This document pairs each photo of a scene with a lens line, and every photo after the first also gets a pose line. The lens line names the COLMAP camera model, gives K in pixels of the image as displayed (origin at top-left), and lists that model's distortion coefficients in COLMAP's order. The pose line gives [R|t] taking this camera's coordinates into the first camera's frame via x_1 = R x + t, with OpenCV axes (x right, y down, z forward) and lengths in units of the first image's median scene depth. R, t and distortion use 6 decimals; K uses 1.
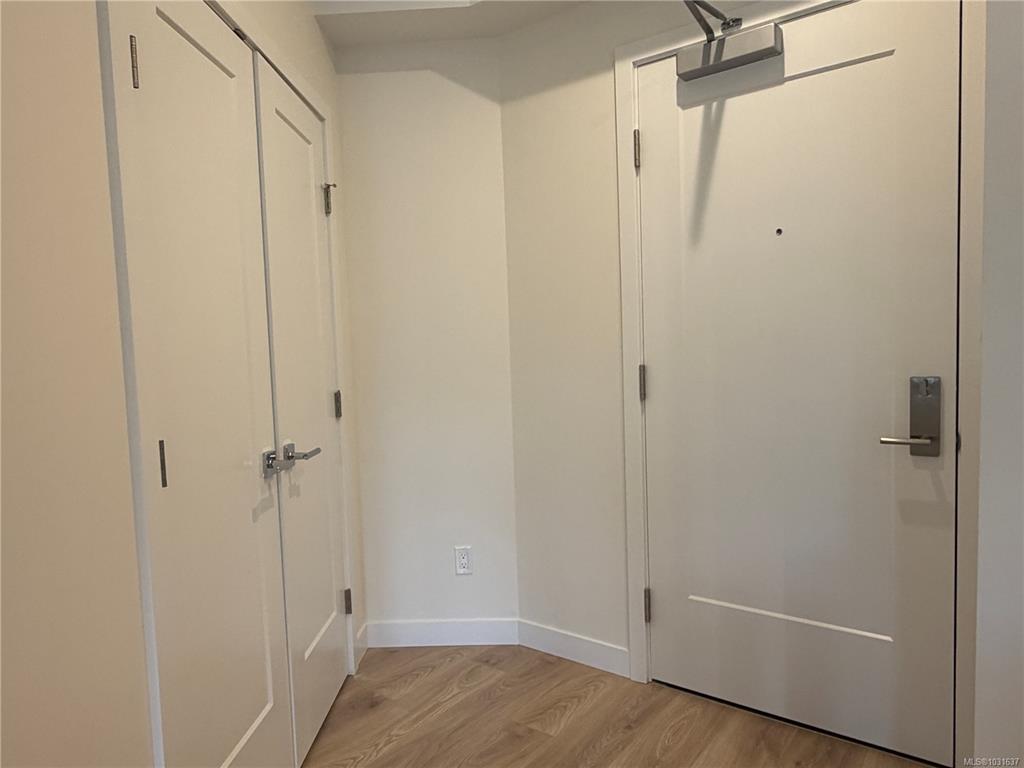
lens RADIAL K [[685.6, 0, 512.3], [0, 685.6, 385.6], [0, 0, 1]] dist [-0.000869, -0.000187]
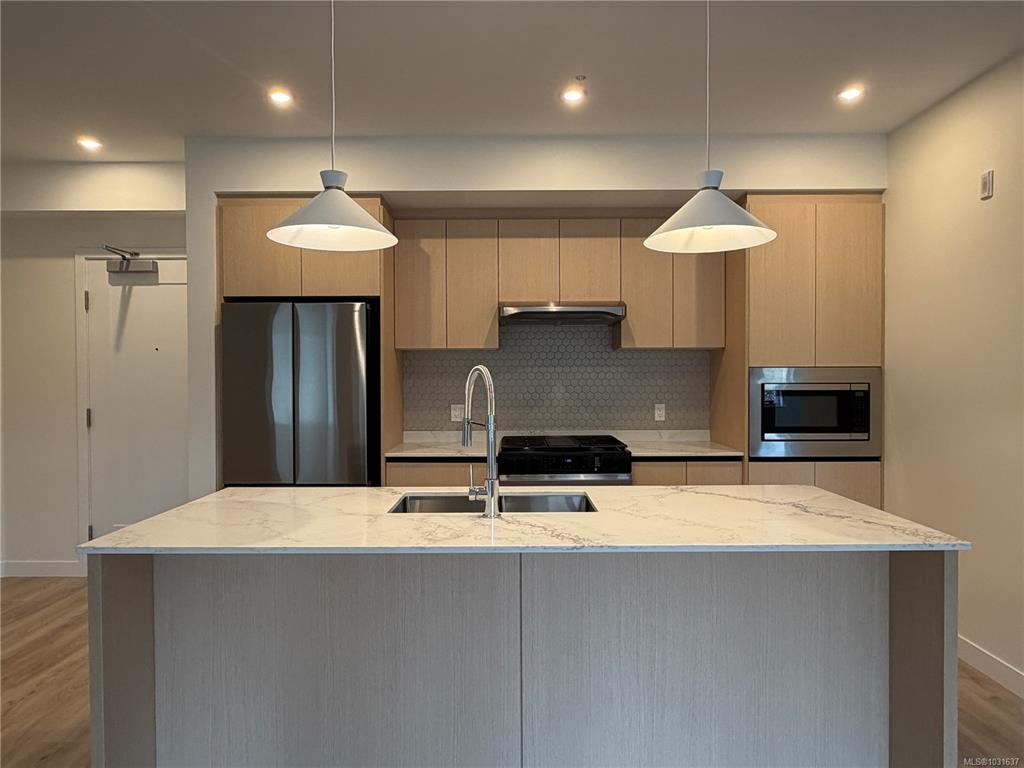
lens RADIAL K [[640.8, 0, 510.0], [0, 640.8, 383.4], [0, 0, 1]] dist [-0.001743, 0.000304]
pose [[0.790475, 0.023074, 0.612059, 0.021418], [0.013028, 0.998431, -0.054466, 0.014079], [-0.612355, 0.051028, 0.788934, -1.234861]]
